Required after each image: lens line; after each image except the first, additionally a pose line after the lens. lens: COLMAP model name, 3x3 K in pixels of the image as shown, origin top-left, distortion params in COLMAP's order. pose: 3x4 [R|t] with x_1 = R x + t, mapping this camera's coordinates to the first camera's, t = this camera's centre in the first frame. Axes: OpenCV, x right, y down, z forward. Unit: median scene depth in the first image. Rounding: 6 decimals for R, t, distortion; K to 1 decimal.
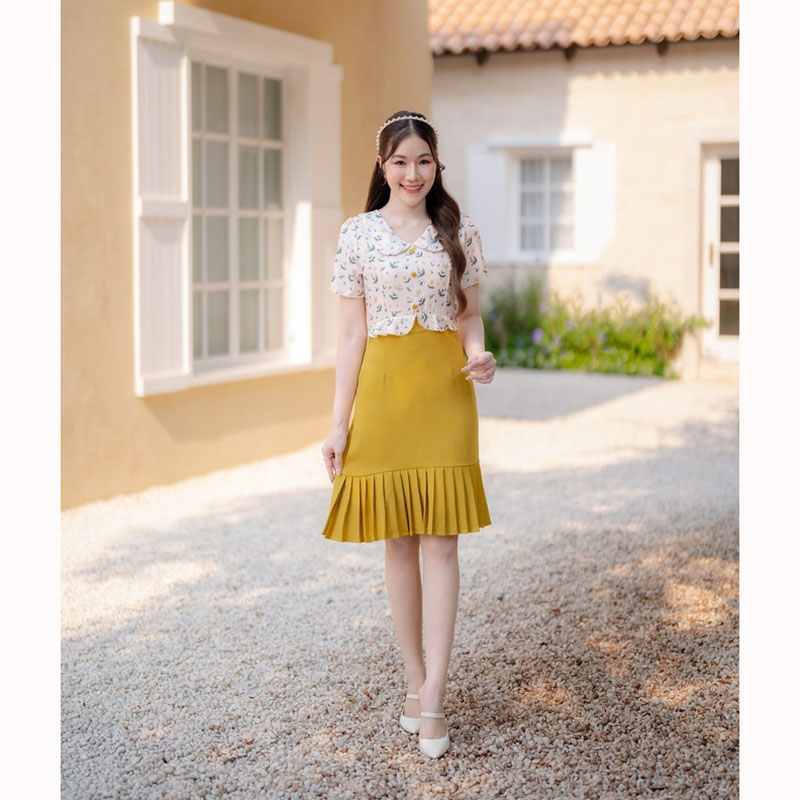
lens RADIAL K [[1710.6, 0, 434.2], [0, 1710.6, 367.0], [0, 0, 1]] dist [-0.011221, 1.481327]
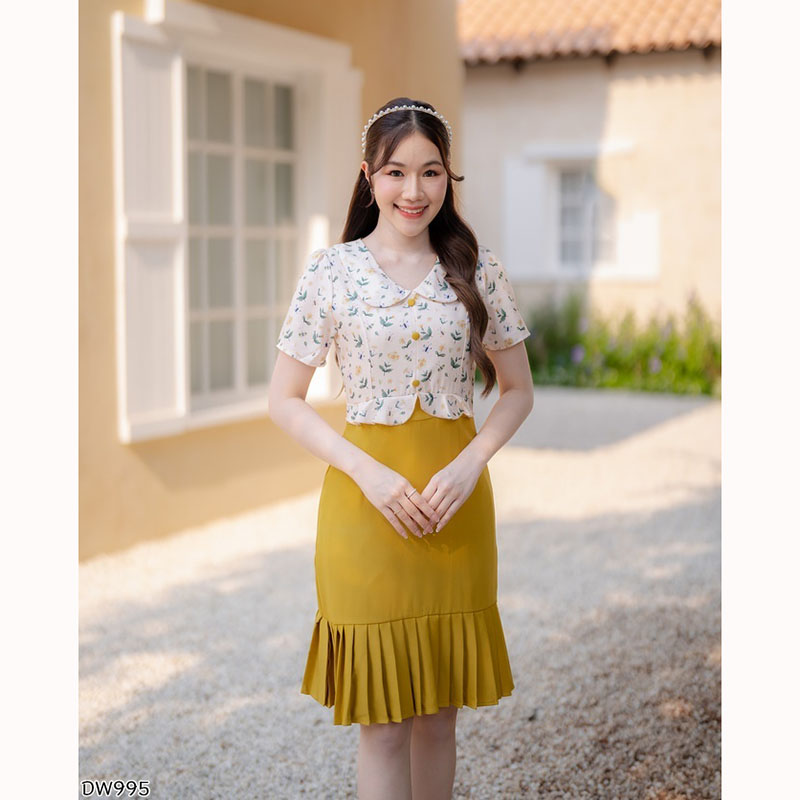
lens RADIAL K [[1752.6, 0, 412.8], [0, 1752.6, 360.9], [0, 0, 1]] dist [-0.014694, 1.587525]
pose [[0.999384, -0.007660, -0.034252, 0.010216], [0.007195, 0.999881, -0.013673, -0.016440], [0.034352, 0.013418, 0.999320, 0.148073]]
